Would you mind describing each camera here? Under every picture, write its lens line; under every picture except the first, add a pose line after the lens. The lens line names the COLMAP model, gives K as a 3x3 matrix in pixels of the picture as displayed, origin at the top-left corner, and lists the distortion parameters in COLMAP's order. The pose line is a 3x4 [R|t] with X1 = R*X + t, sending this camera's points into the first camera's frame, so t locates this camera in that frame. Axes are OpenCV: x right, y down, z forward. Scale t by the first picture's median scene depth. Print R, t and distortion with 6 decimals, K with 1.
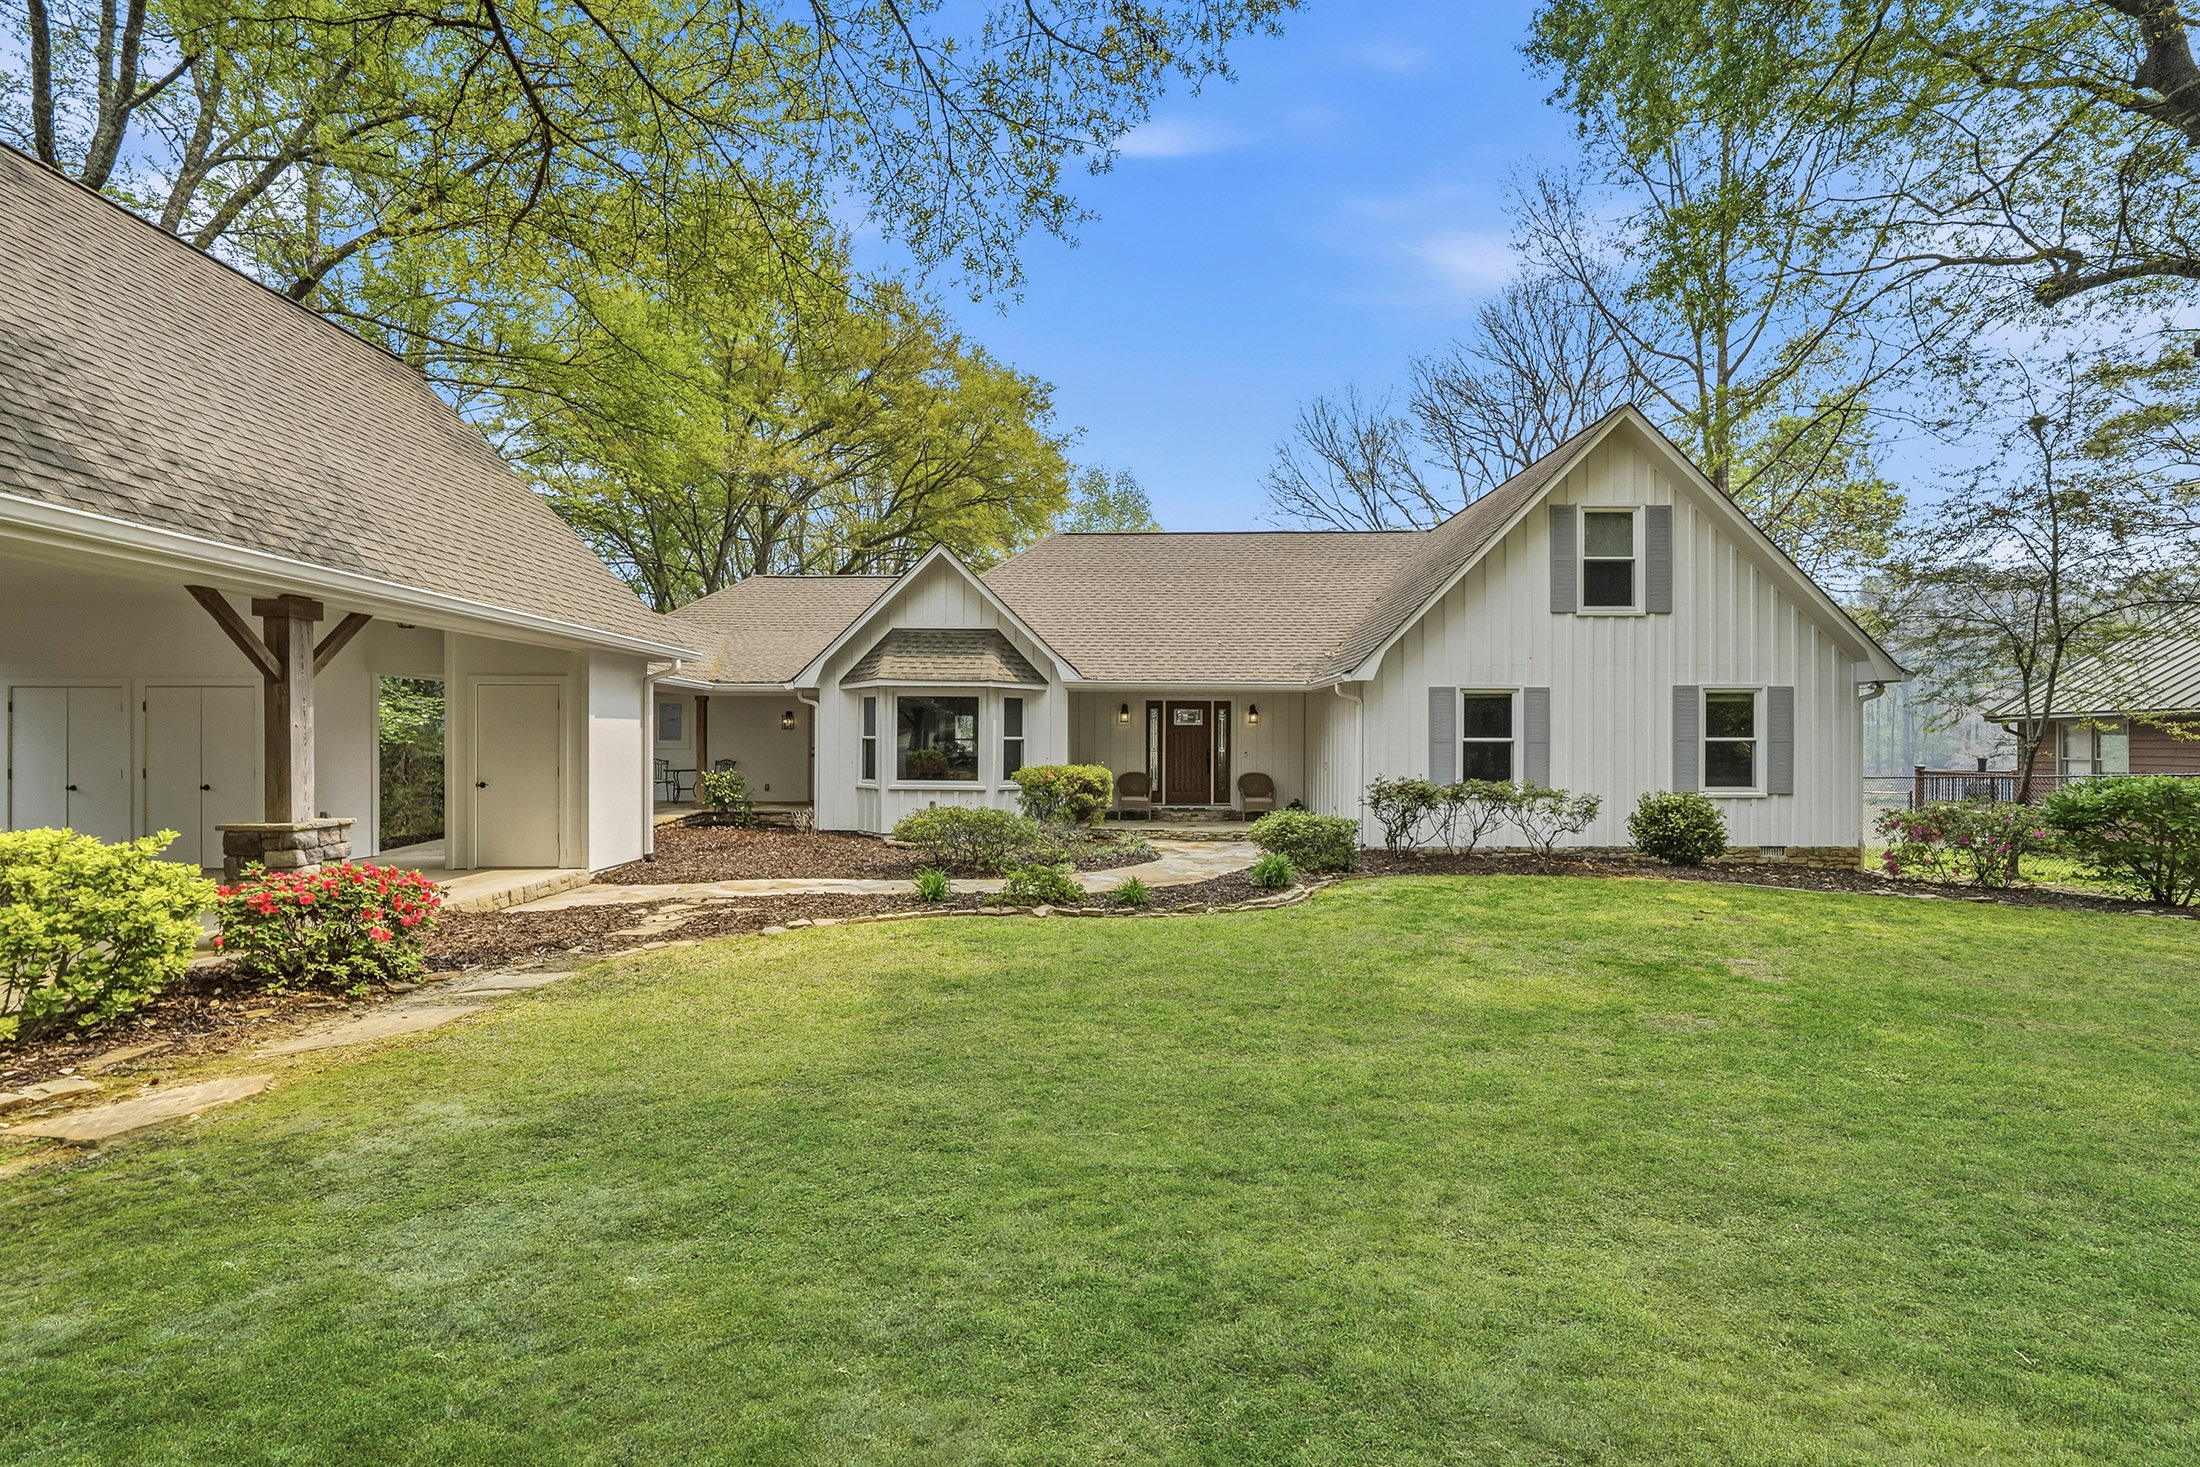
lens RADIAL K [[901.0, 0, 1099.4], [0, 901.0, 743.4], [0, 0, 1]] dist [-0.000352, -0.000004]
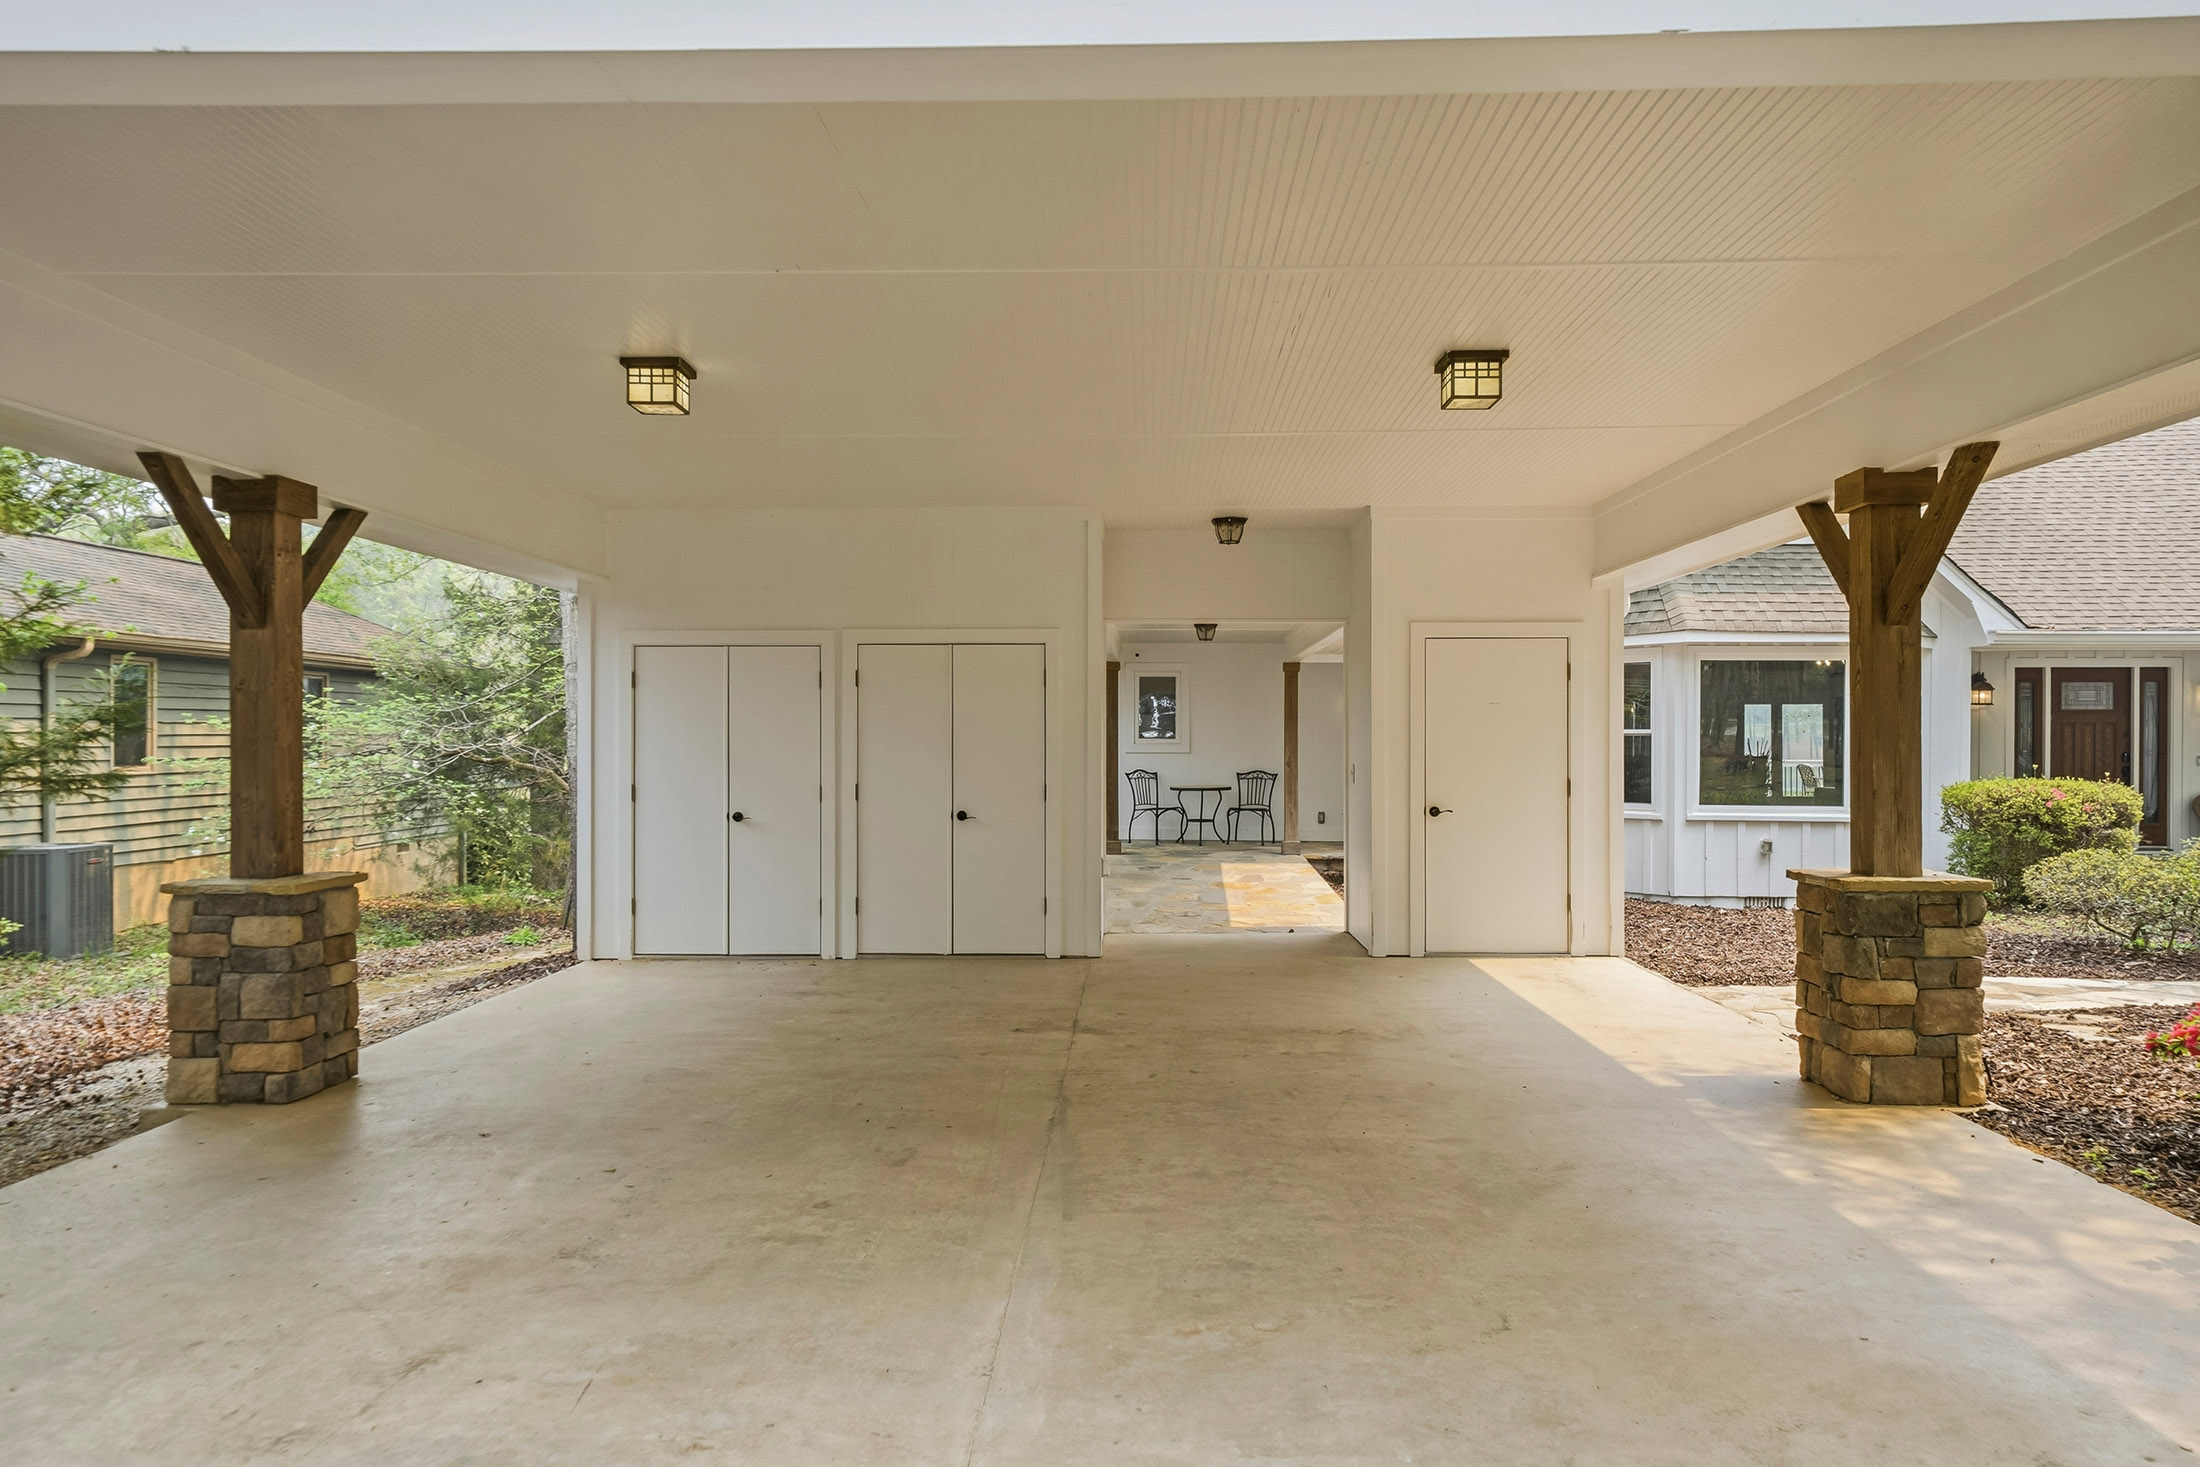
lens RADIAL K [[1467.9, 0, 1100.0], [0, 1467.9, 733.5], [0, 0, 1]] dist [0.044444, 0.000330]
pose [[0.999094, -0.002185, -0.042493, -0.578023], [0.001752, 0.999946, -0.010213, 0.003391], [0.042513, 0.010130, 0.999045, 0.028818]]
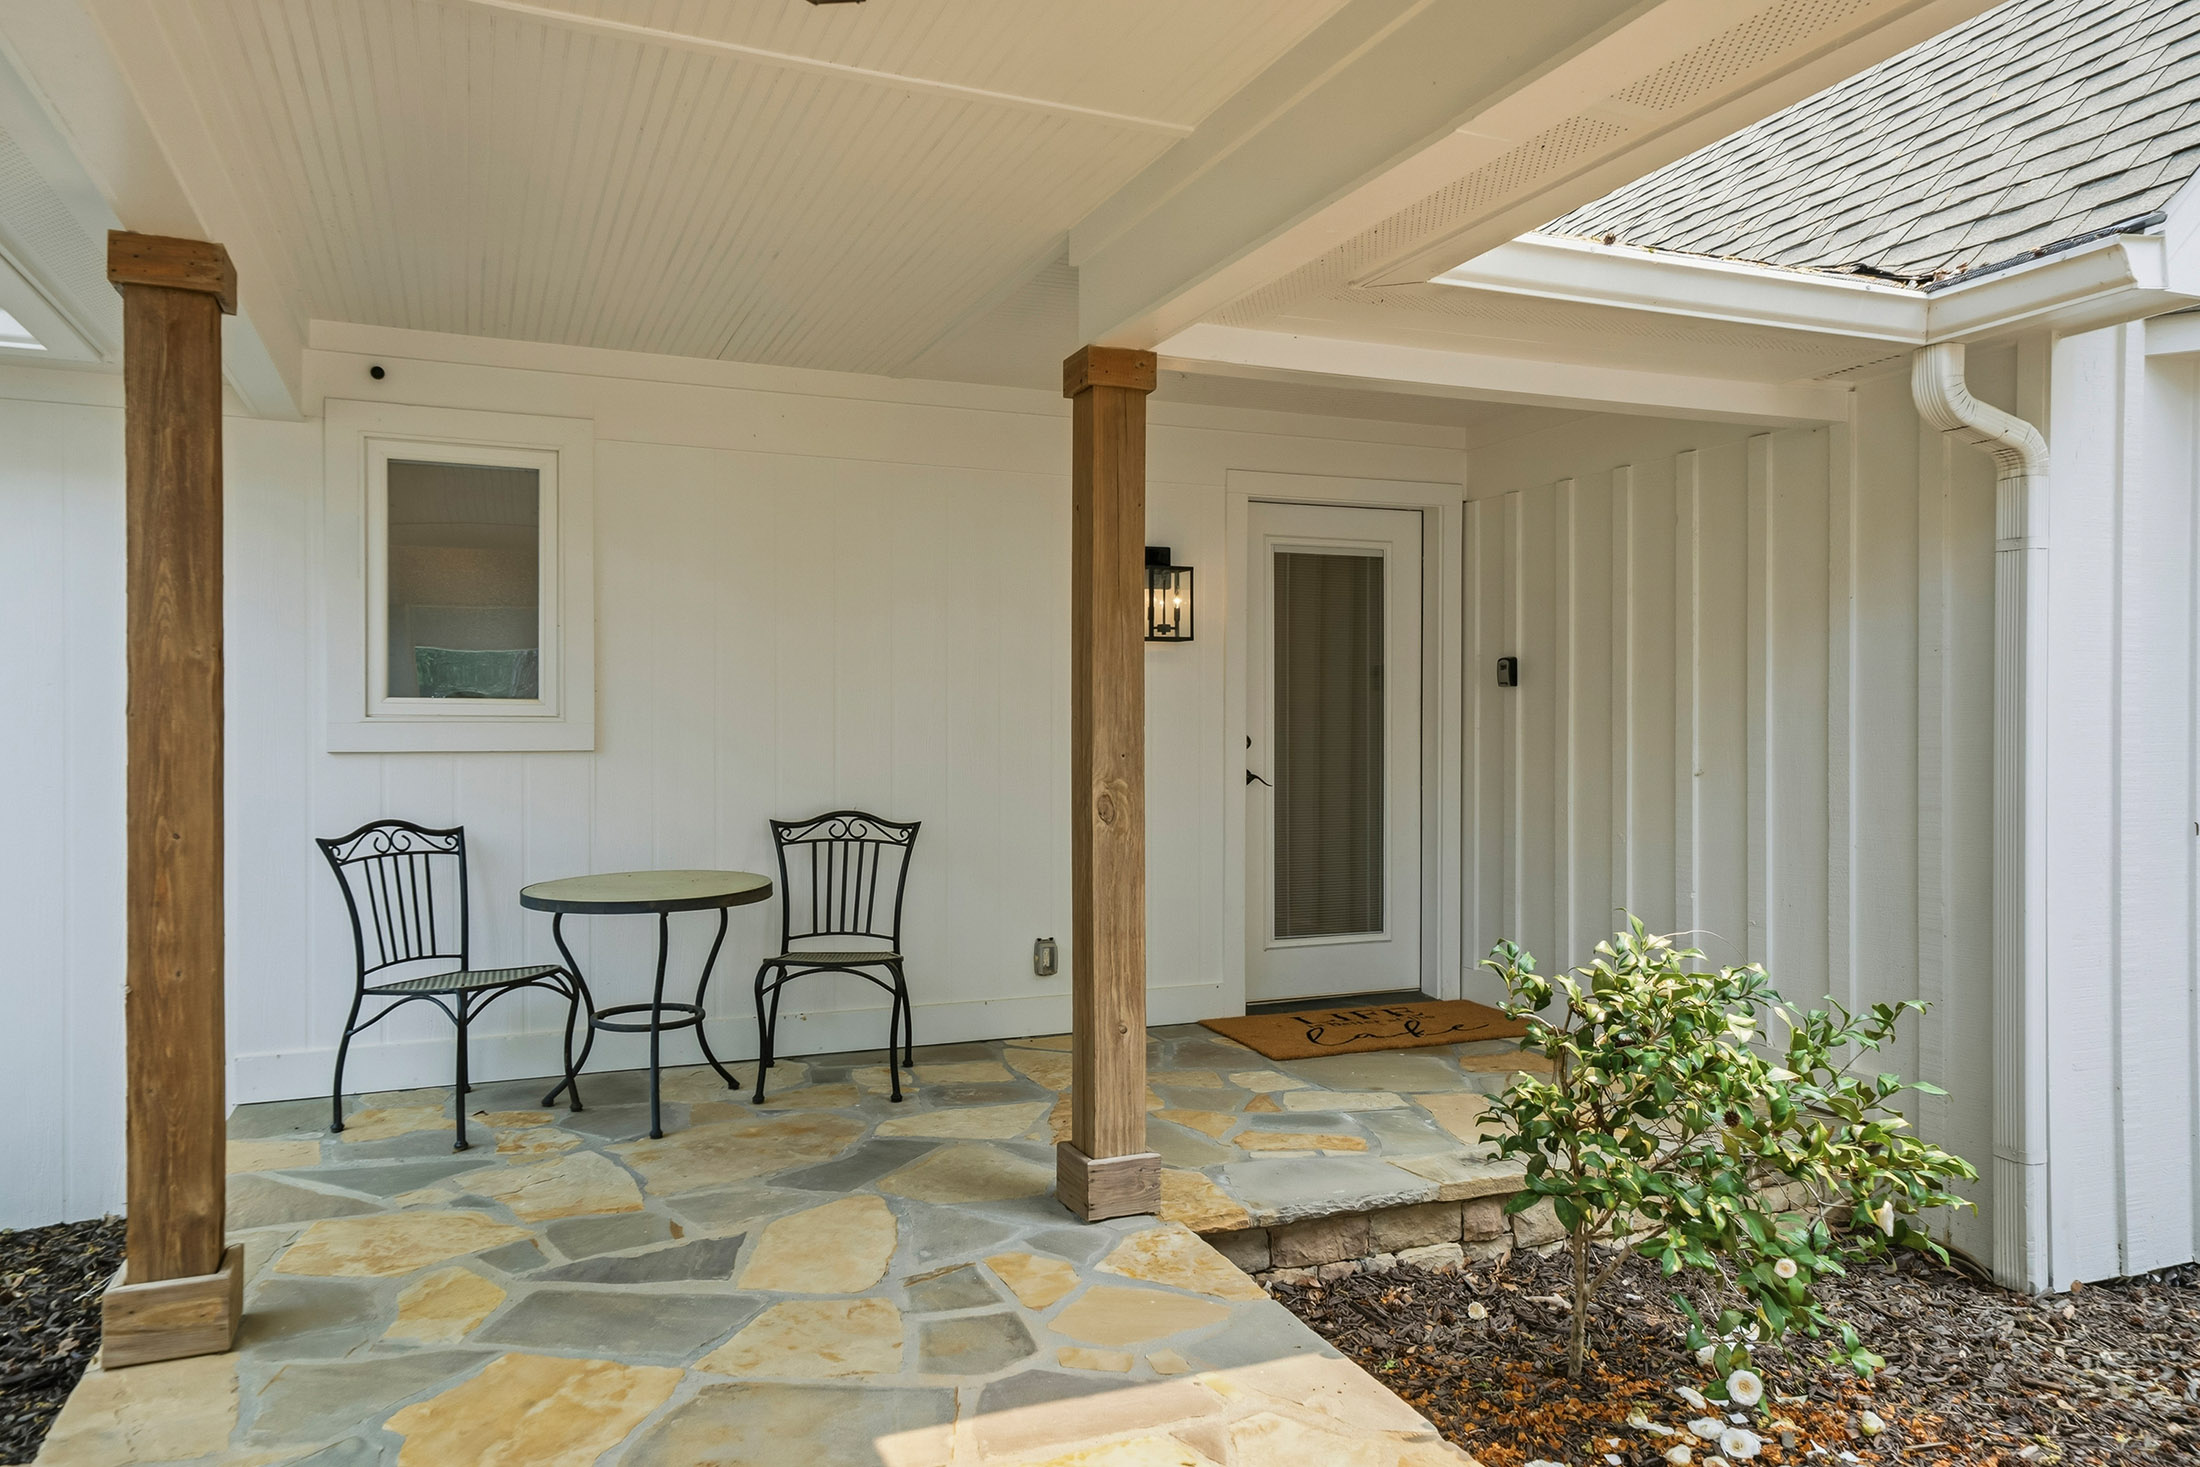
lens RADIAL K [[1467.9, 0, 1100.0], [0, 1467.9, 733.5], [0, 0, 1]] dist [0.044444, 0.000330]
pose [[0.921691, -0.001632, 0.387922, -0.579879], [-0.000104, 0.999990, 0.004454, 0.001626], [-0.387925, -0.004146, 0.921682, 0.882638]]
